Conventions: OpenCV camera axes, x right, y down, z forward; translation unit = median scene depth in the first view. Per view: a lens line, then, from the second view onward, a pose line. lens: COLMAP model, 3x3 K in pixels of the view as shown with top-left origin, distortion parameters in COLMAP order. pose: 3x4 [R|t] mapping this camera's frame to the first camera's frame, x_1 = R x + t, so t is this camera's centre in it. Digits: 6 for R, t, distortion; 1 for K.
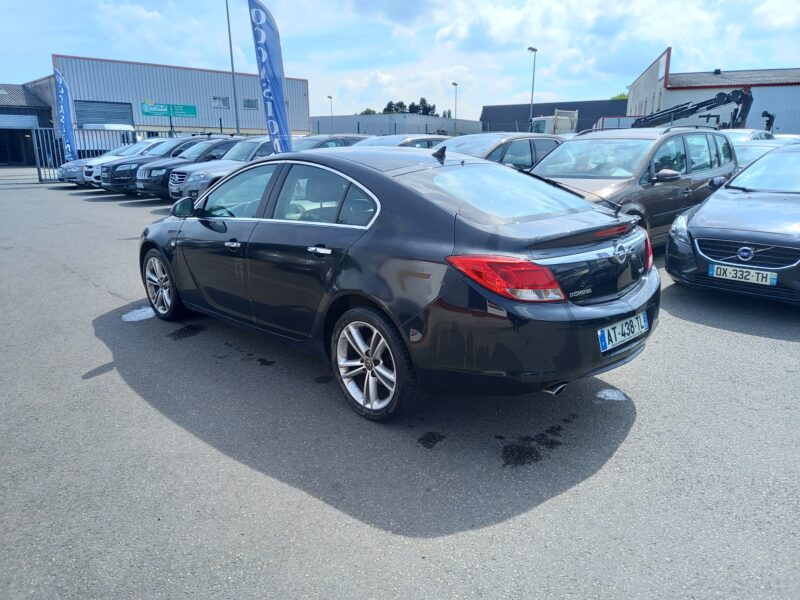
lens RADIAL K [[586.2, 0, 398.3], [0, 586.2, 298.4], [0, 0, 1]] dist [0.067861, -0.052731]
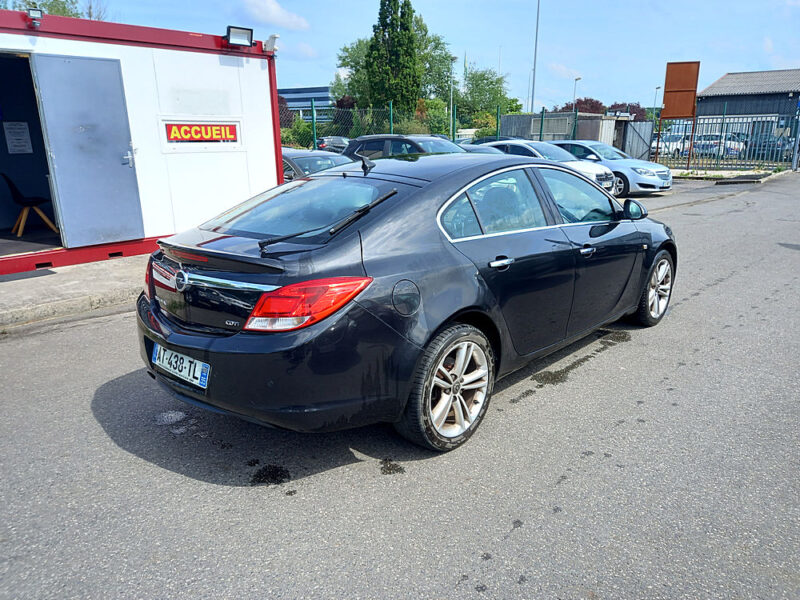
lens RADIAL K [[586.2, 0, 405.7], [0, 586.2, 302.8], [0, 0, 1]] dist [0.067861, -0.052731]
pose [[0.057698, 0.277275, -0.959057, 0.992591], [-0.245023, 0.935207, 0.255639, -0.280867], [0.967799, 0.220241, 0.121898, 0.953303]]
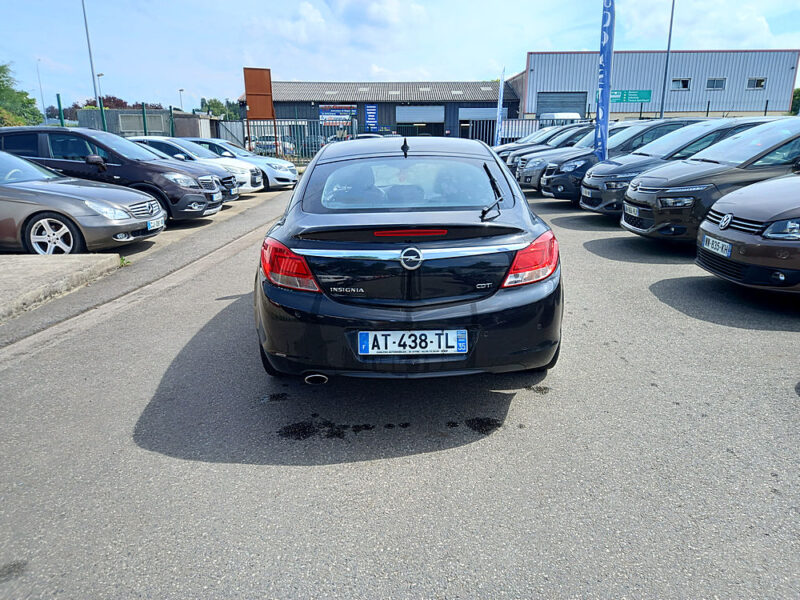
lens RADIAL K [[586.2, 0, 404.6], [0, 586.2, 306.4], [0, 0, 1]] dist [0.067861, -0.052731]
pose [[0.726082, 0.193238, -0.659897, 0.756212], [-0.170568, 0.980320, 0.099392, -0.069731], [0.666117, 0.040391, 0.744753, 0.250446]]
